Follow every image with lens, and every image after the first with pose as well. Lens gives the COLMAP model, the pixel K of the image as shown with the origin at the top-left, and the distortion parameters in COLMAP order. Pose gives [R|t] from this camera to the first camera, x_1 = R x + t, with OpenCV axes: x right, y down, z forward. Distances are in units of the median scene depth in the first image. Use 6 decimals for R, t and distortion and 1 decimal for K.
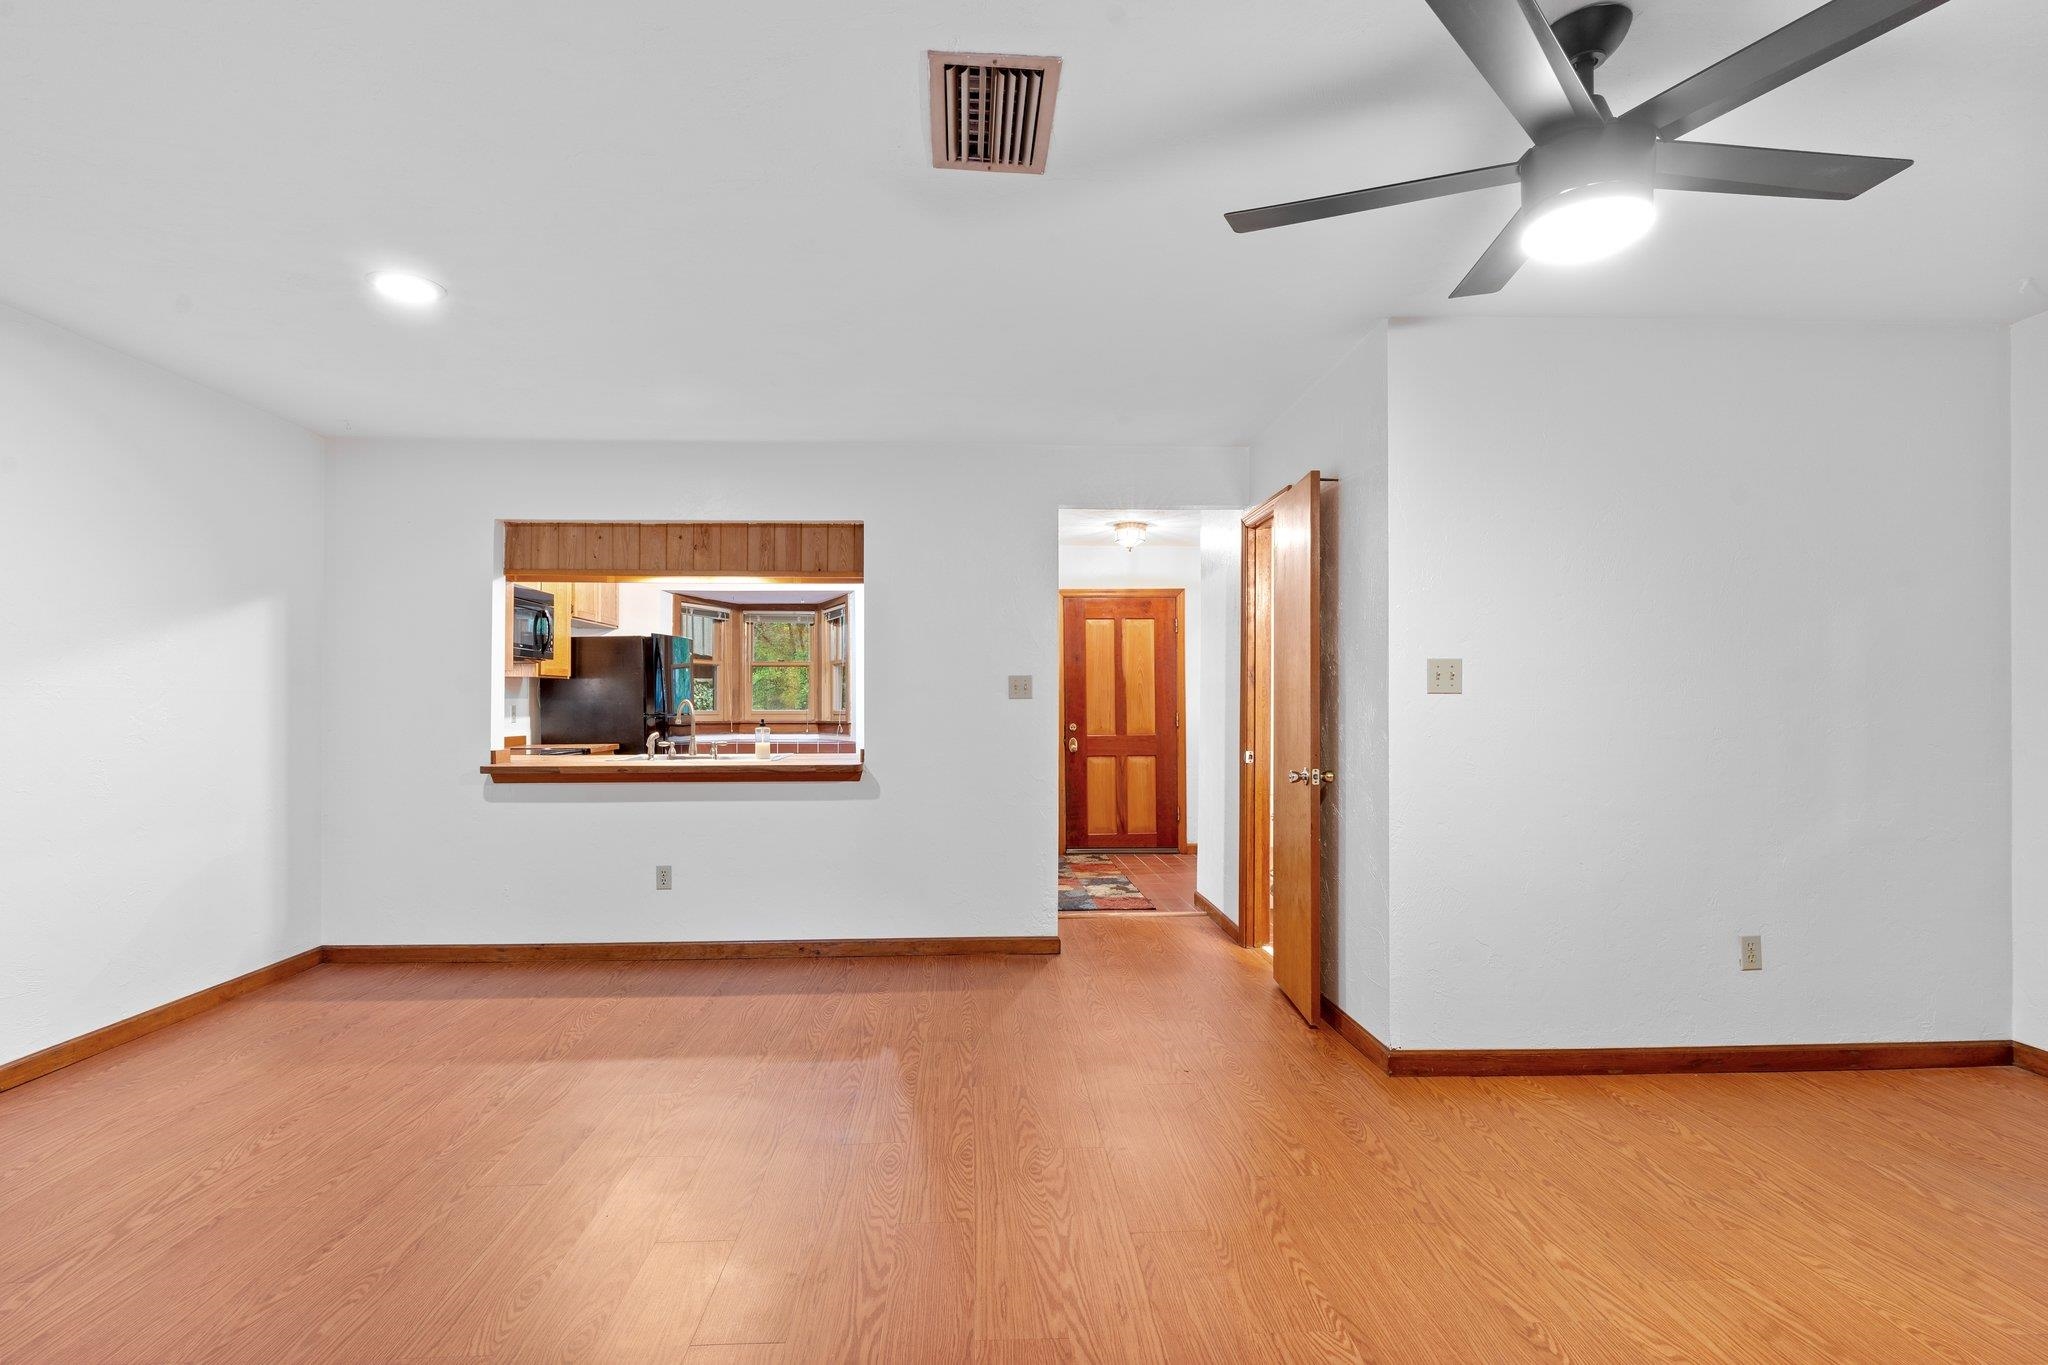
lens RADIAL K [[988.6, 0, 1011.4], [0, 988.6, 698.1], [0, 0, 1]] dist [0.000072, 0.000831]
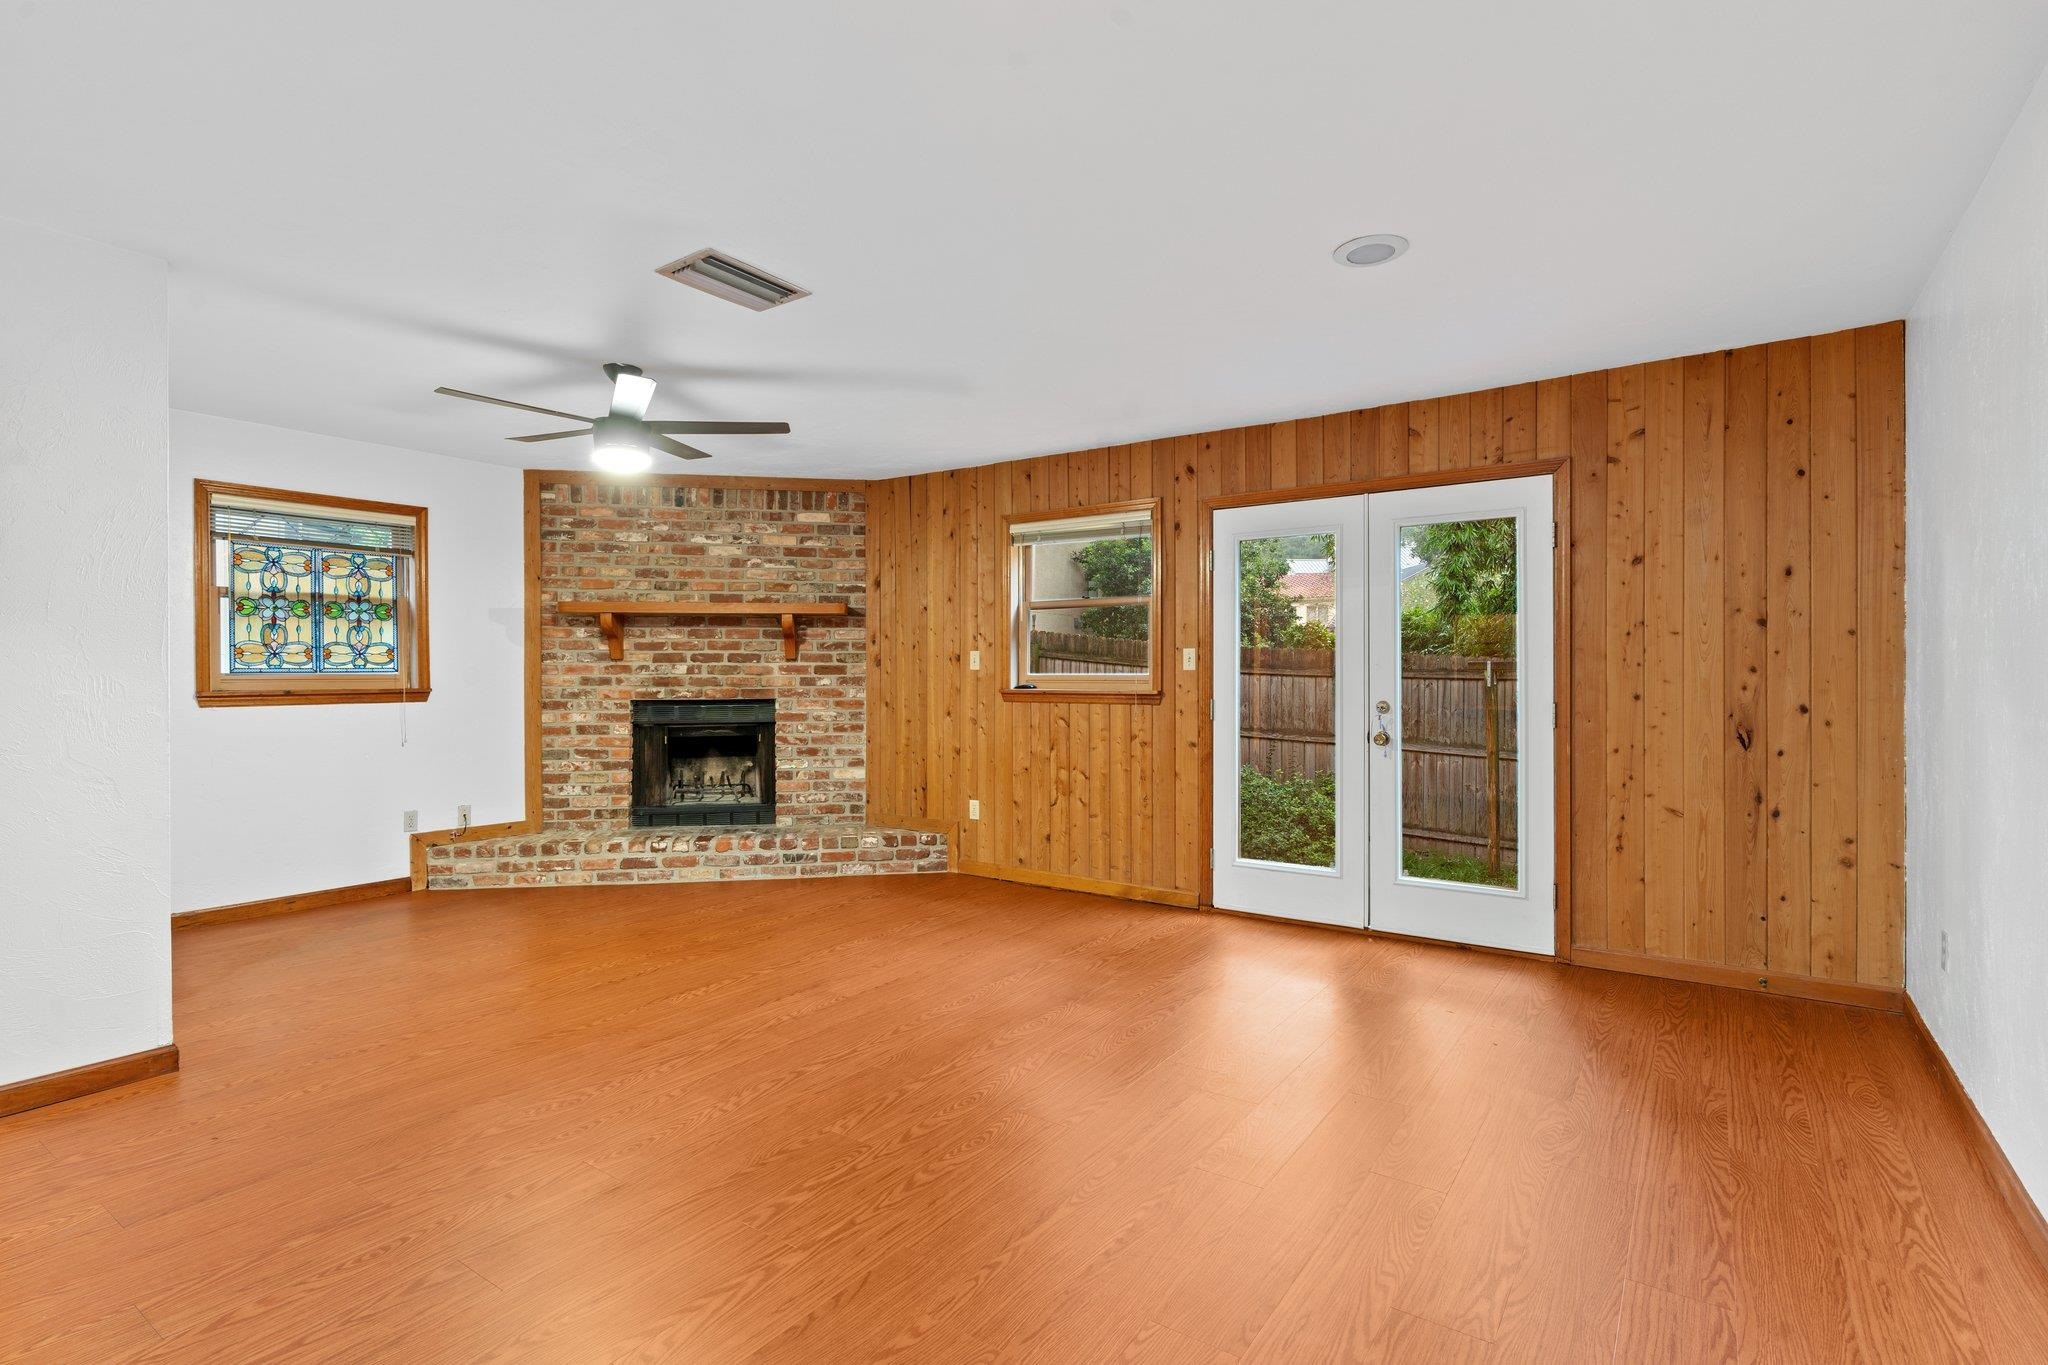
lens RADIAL K [[988.6, 0, 1020.9], [0, 988.6, 680.4], [0, 0, 1]] dist [0.000072, 0.000831]
pose [[-0.794467, -0.000513, 0.607307, -0.559949], [0.000005, 1.000000, 0.000851, 0.006243], [-0.607308, 0.000679, -0.794466, 0.850313]]
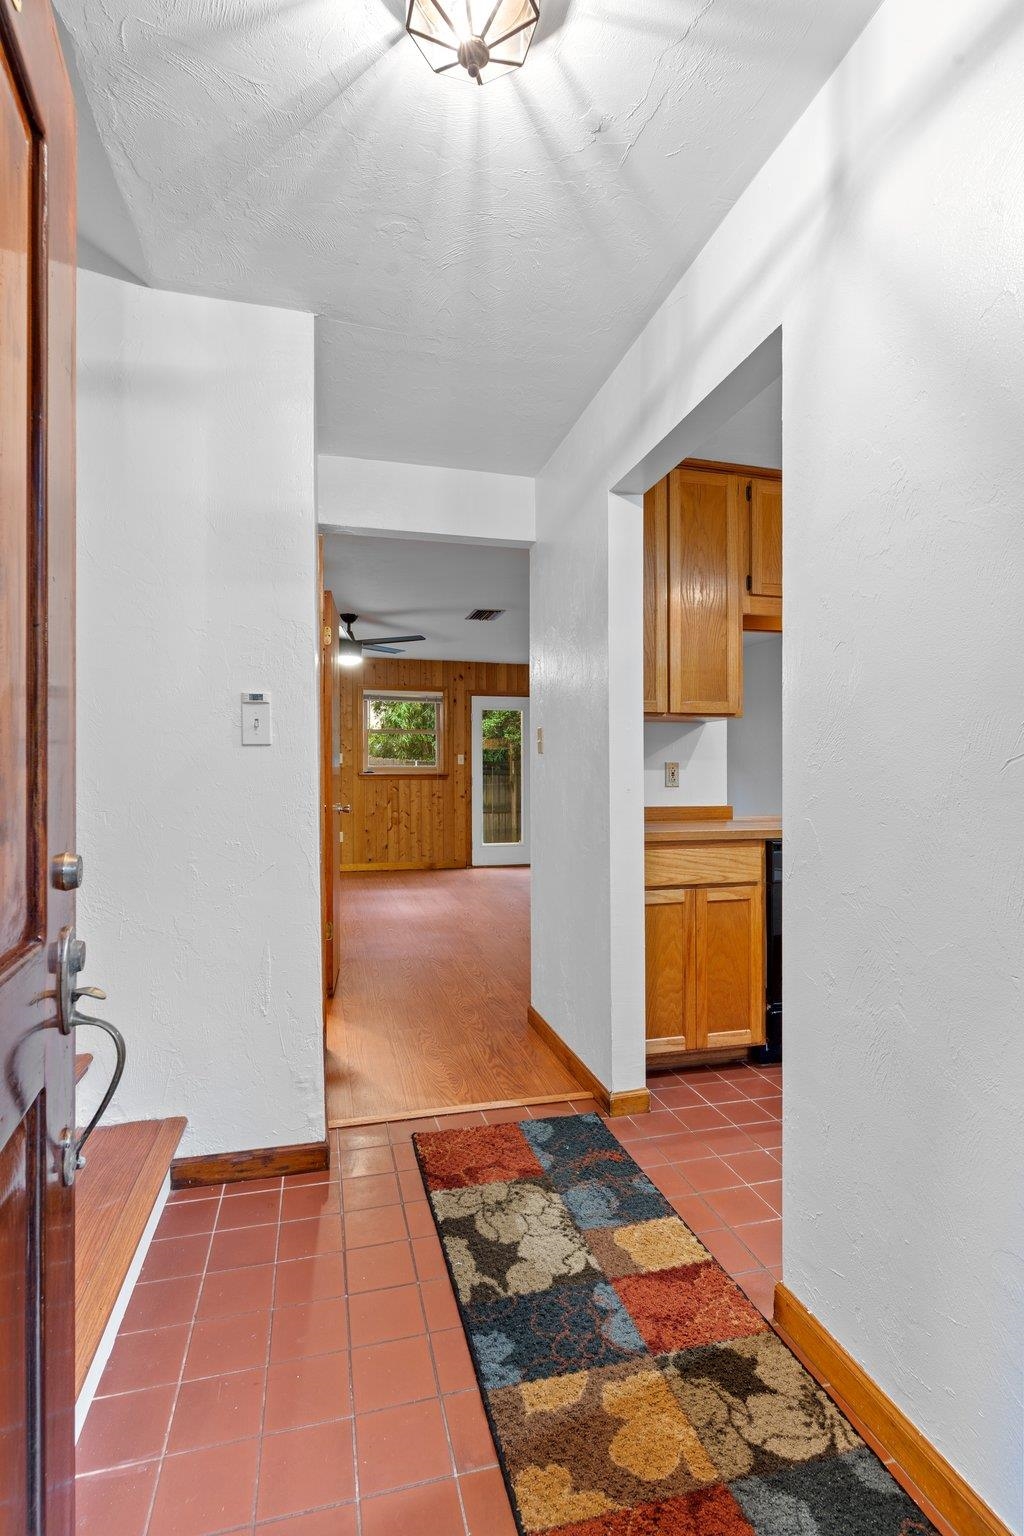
lens RADIAL K [[741.4, 0, 514.3], [0, 741.4, 766.0], [0, 0, 1]] dist [0.000072, 0.000831]
pose [[-0.976241, 0.001832, -0.216680, 0.223010], [0.003914, 0.999950, -0.009178, 0.018020], [0.216652, -0.009808, -0.976200, 1.721978]]
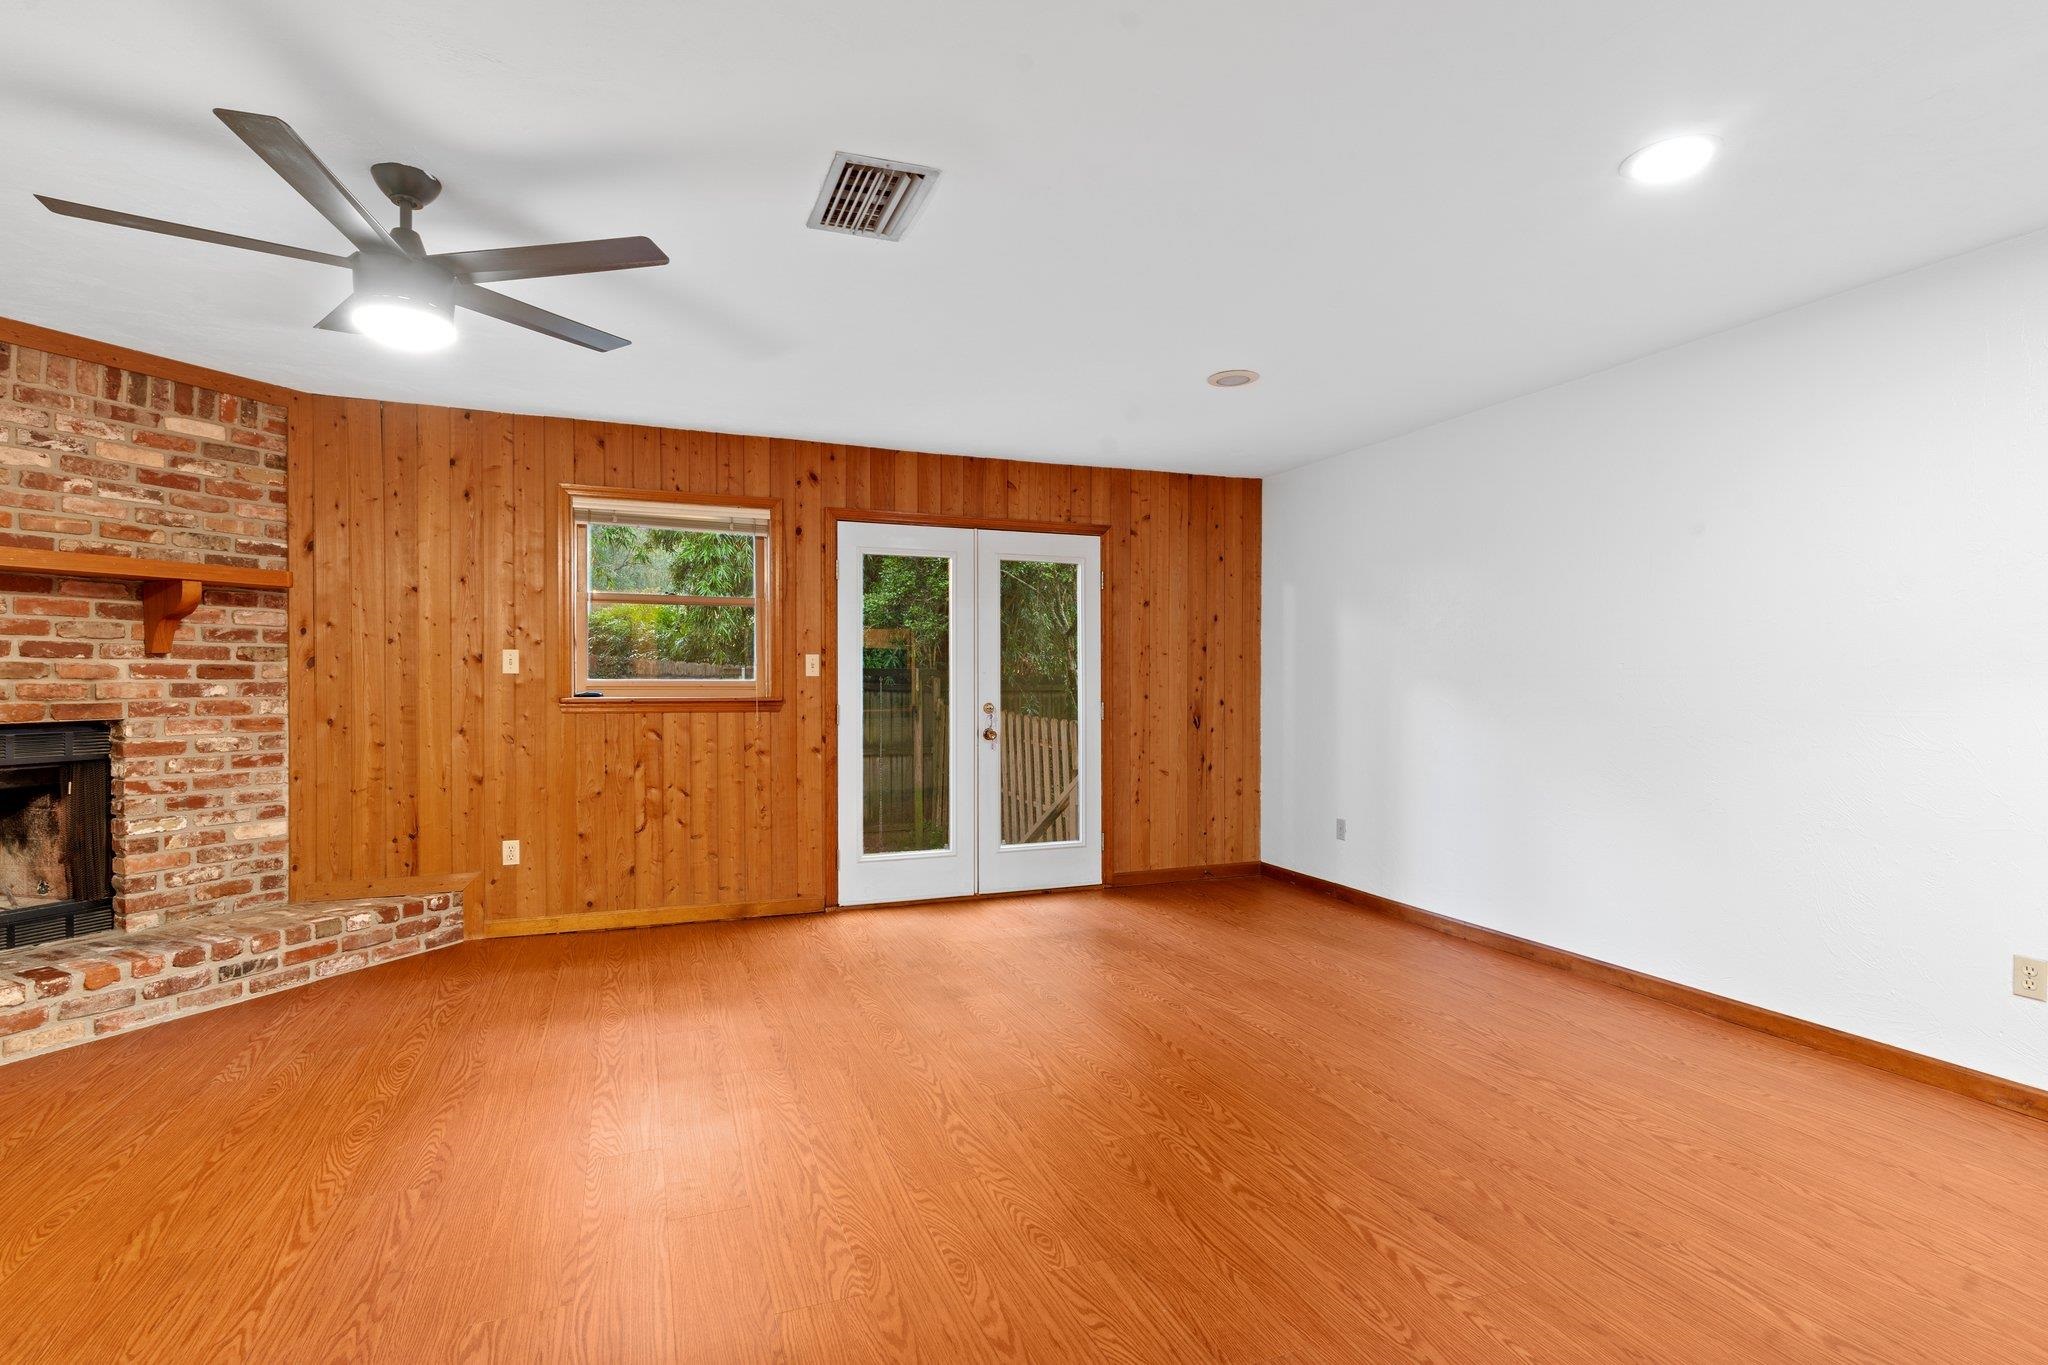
lens RADIAL K [[988.6, 0, 1022.8], [0, 988.6, 682.3], [0, 0, 1]] dist [0.000072, 0.000831]
pose [[-0.944326, 0.000912, -0.329011, 0.090486], [0.000961, 1.000000, 0.000013, 0.002897], [0.329011, -0.000303, -0.944326, 0.980869]]
